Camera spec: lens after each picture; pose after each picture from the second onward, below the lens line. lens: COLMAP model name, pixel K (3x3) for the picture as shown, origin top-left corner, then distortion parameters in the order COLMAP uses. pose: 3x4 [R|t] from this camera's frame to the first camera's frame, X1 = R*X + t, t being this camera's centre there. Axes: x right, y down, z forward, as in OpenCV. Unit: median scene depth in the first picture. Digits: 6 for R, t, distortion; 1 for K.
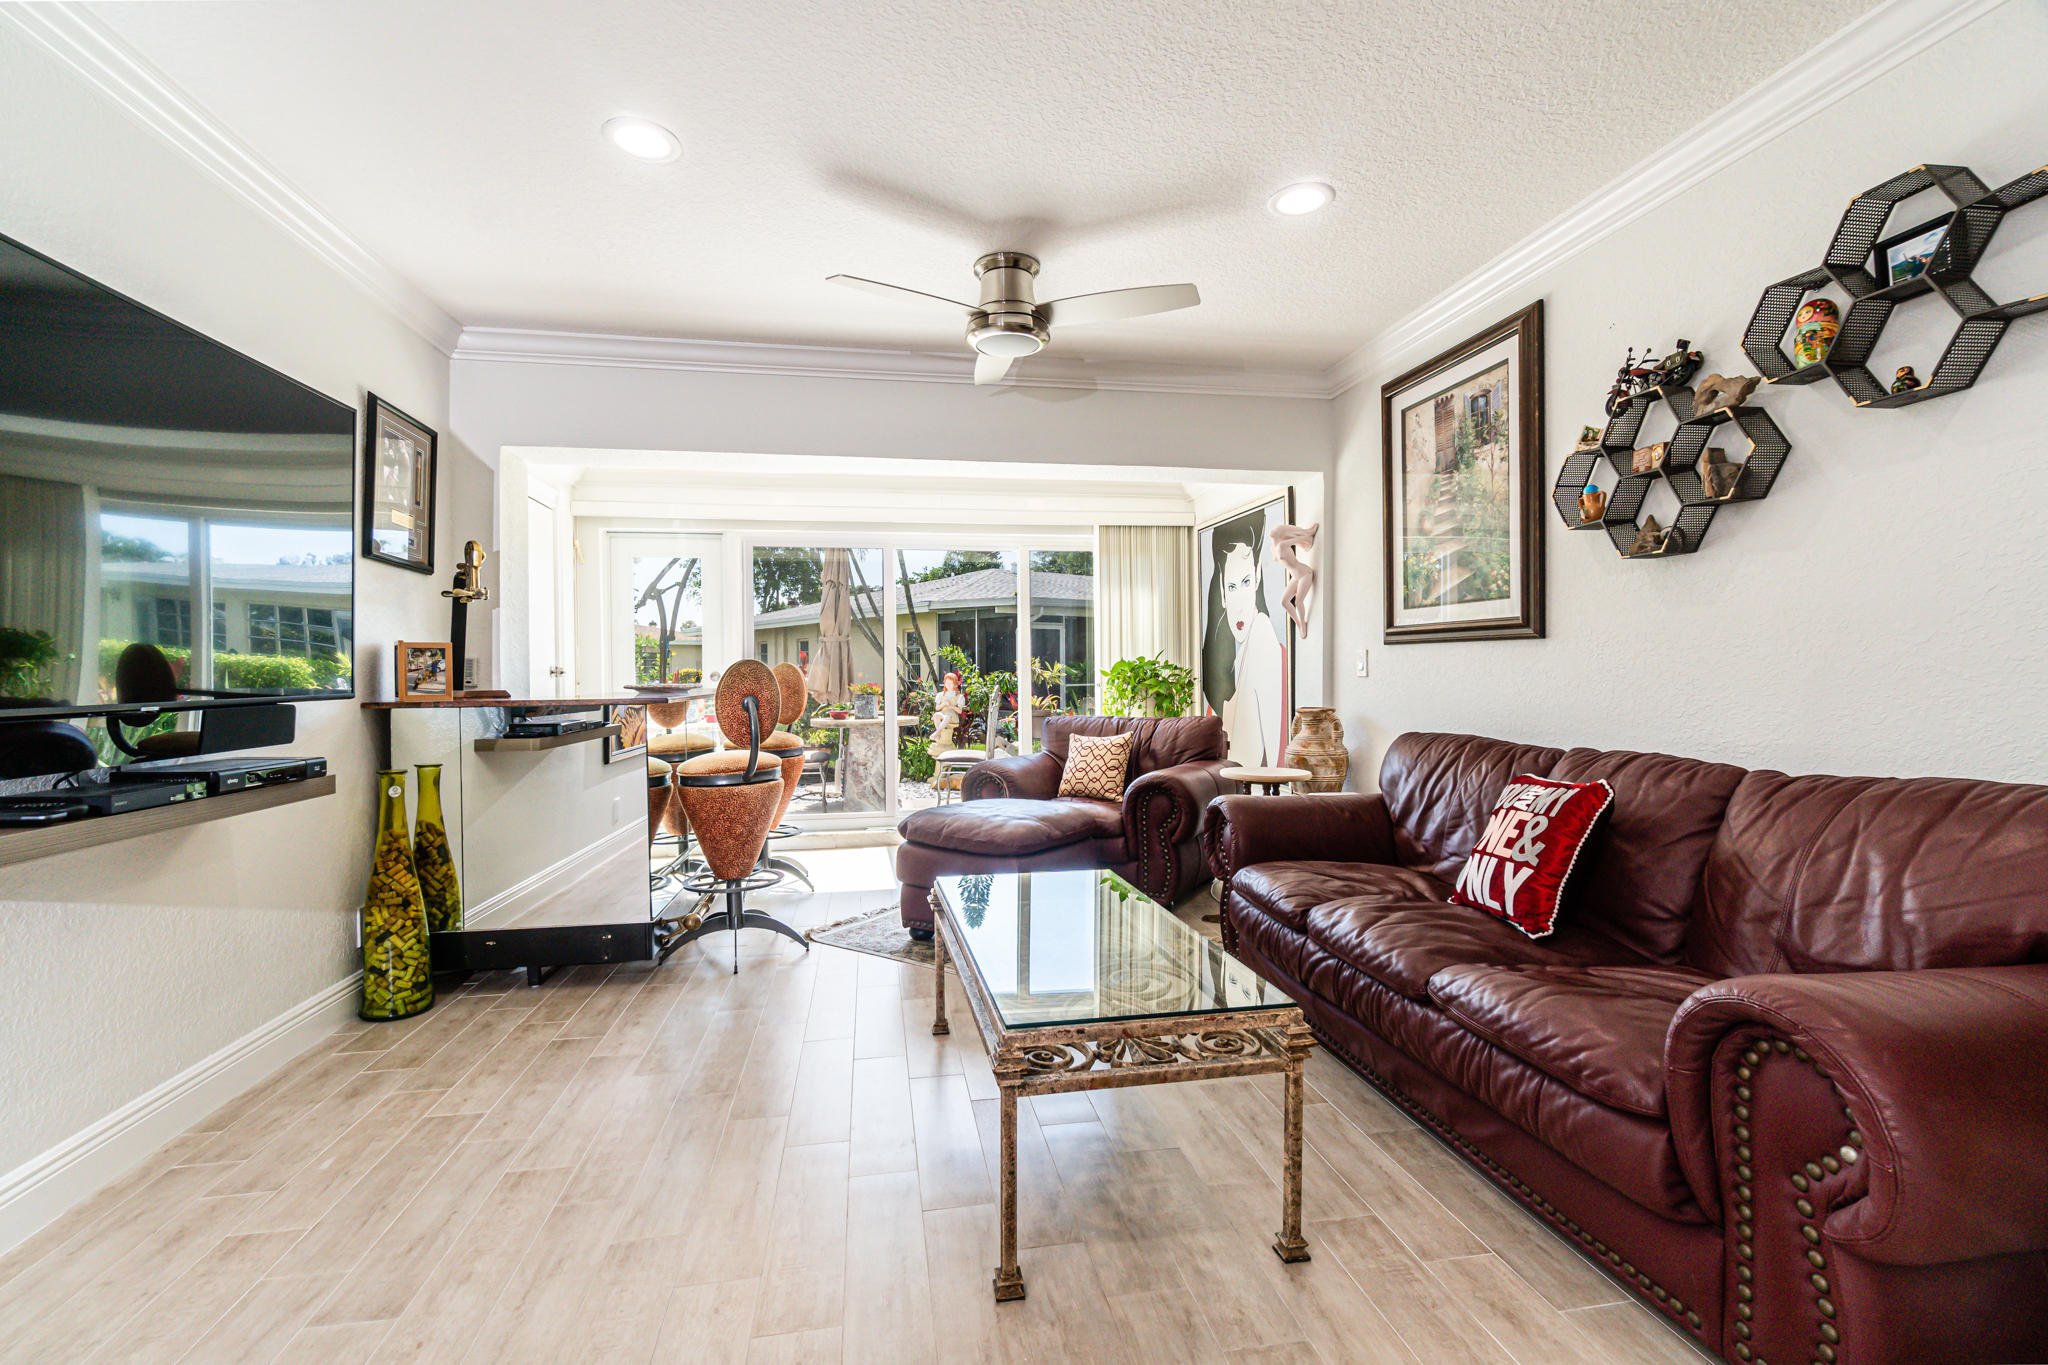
lens RADIAL K [[893.4, 0, 1024.0], [0, 893.4, 682.5], [0, 0, 1]] dist [-0.000705, 0.000068]
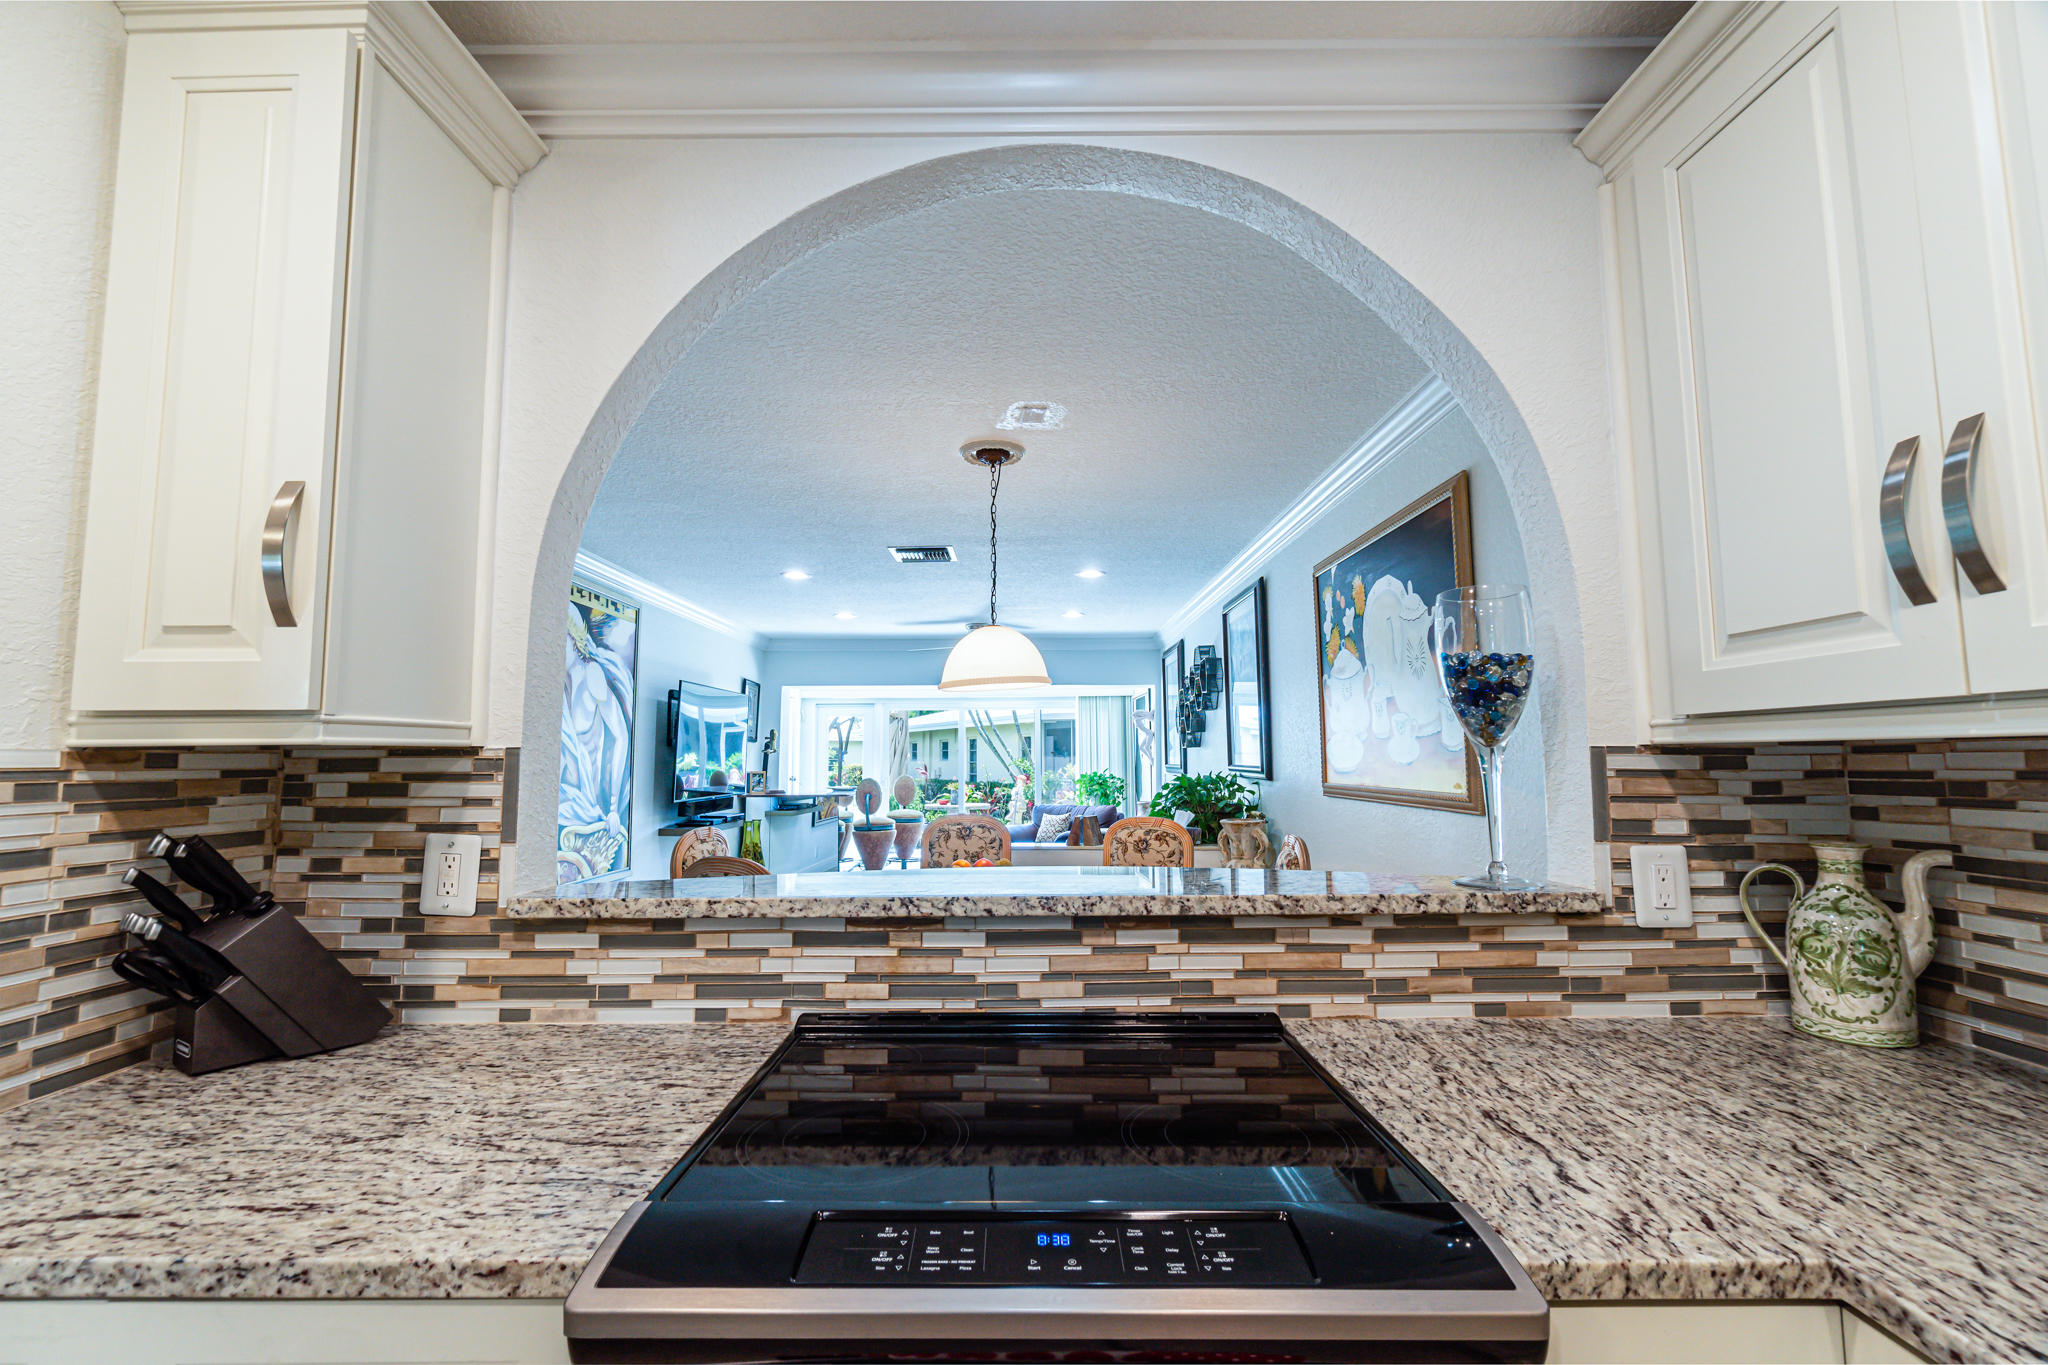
lens RADIAL K [[885.7, 0, 1024.0], [0, 885.7, 682.5], [0, 0, 1]] dist [-0.001004, 0.000053]
pose [[0.984991, -0.011116, -0.172249, 0.478085], [-0.006034, 0.995097, -0.098720, -0.048026], [0.172502, 0.098278, 0.980094, -1.260020]]
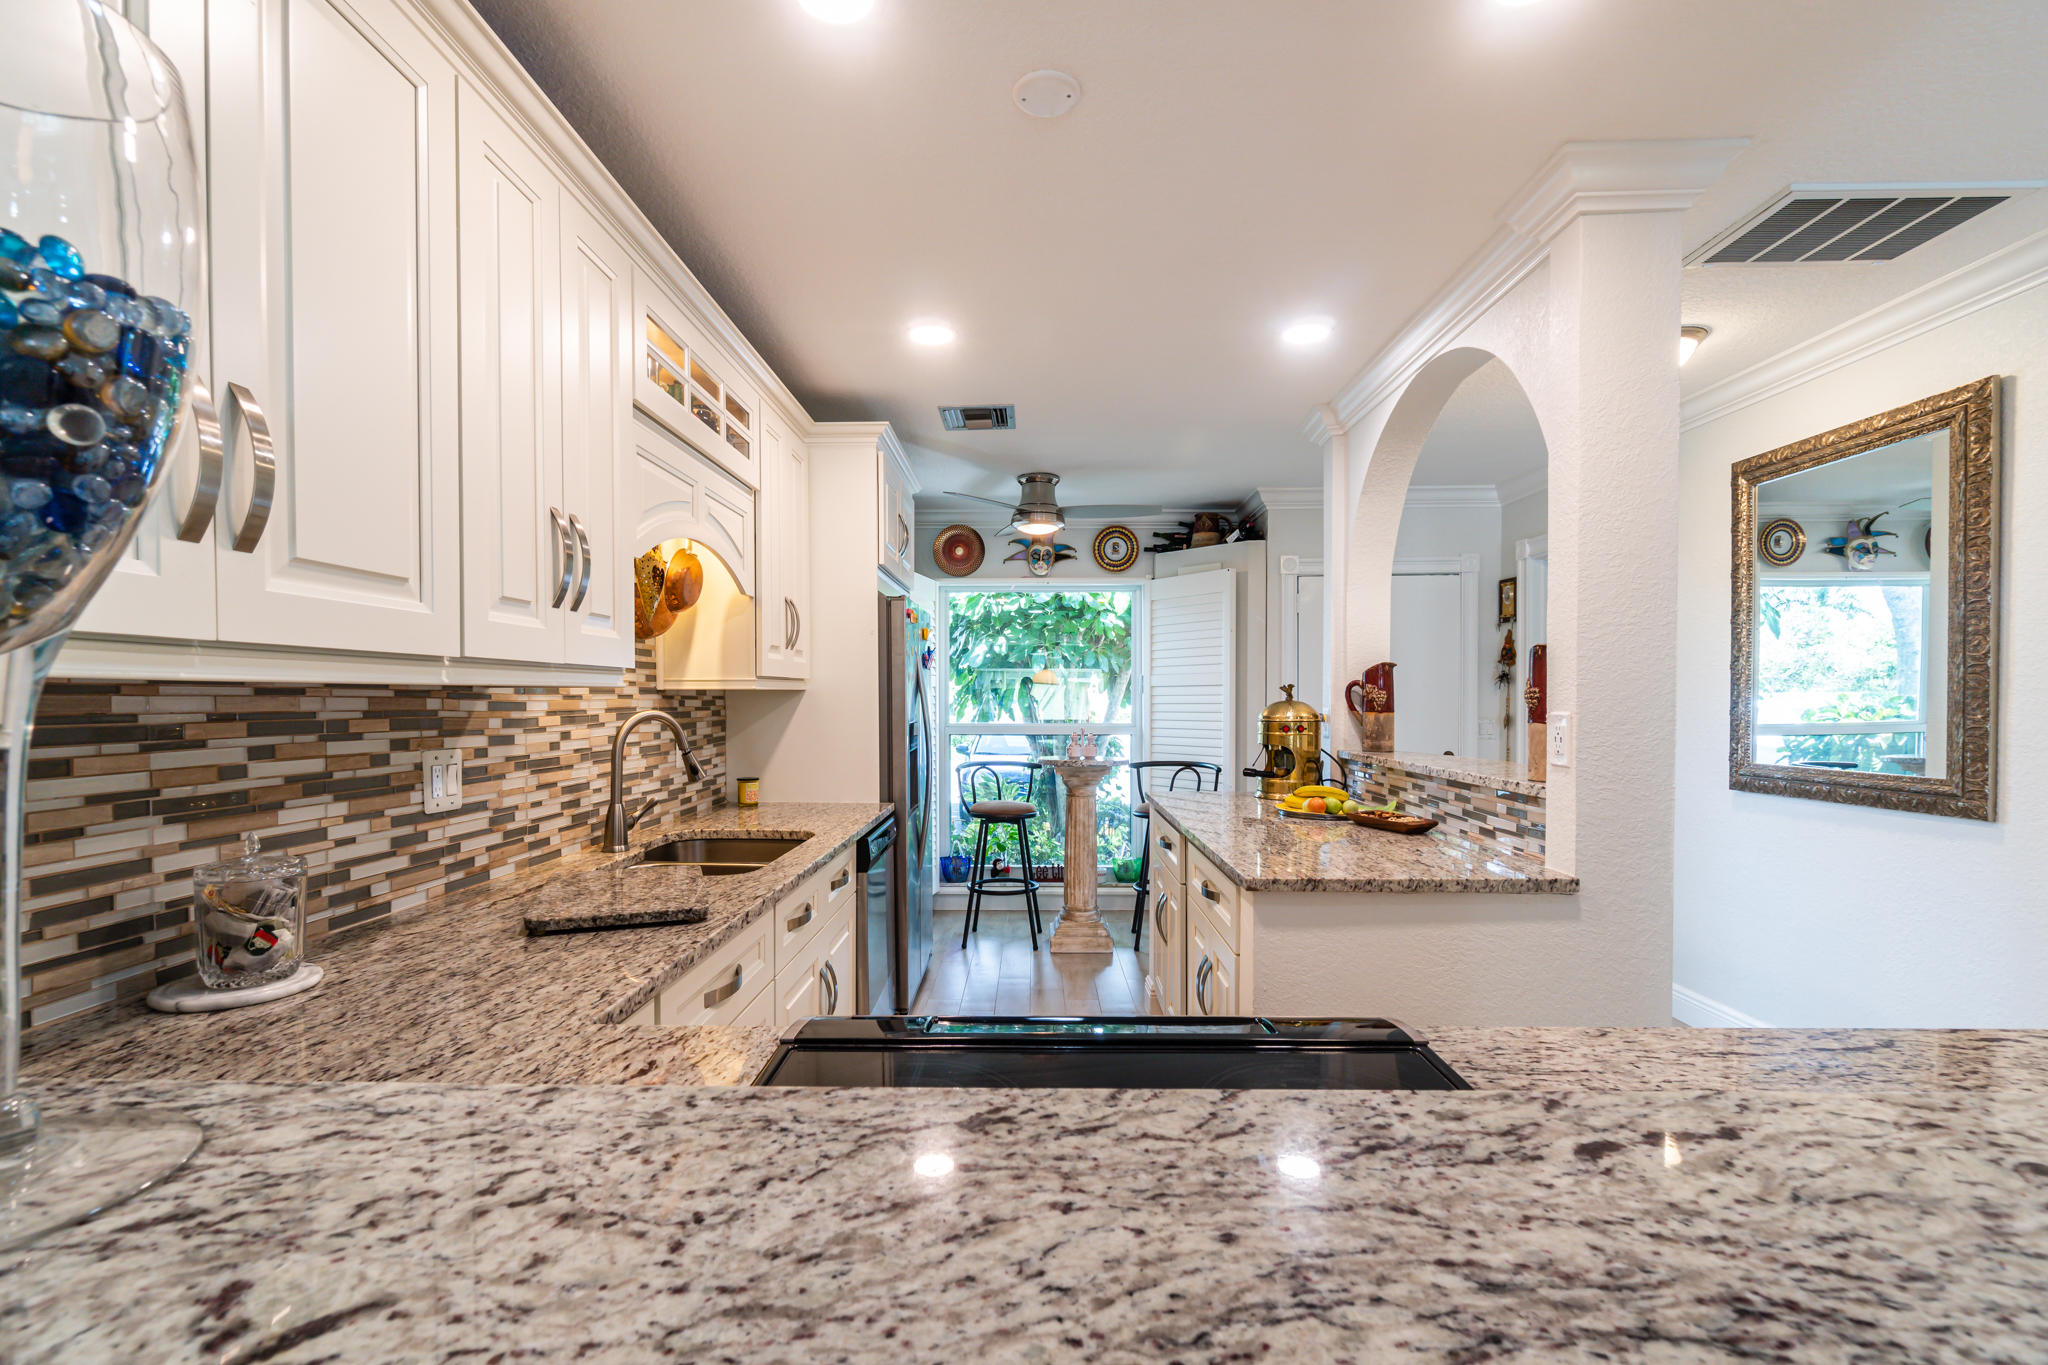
lens RADIAL K [[901.6, 0, 1022.5], [0, 901.6, 719.1], [0, 0, 1]] dist [-0.000248, -0.000006]
pose [[-0.980283, 0.005416, 0.197523, 0.407559], [0.012405, 0.999339, 0.034162, -0.054419], [-0.197207, 0.035939, -0.979703, -0.710381]]
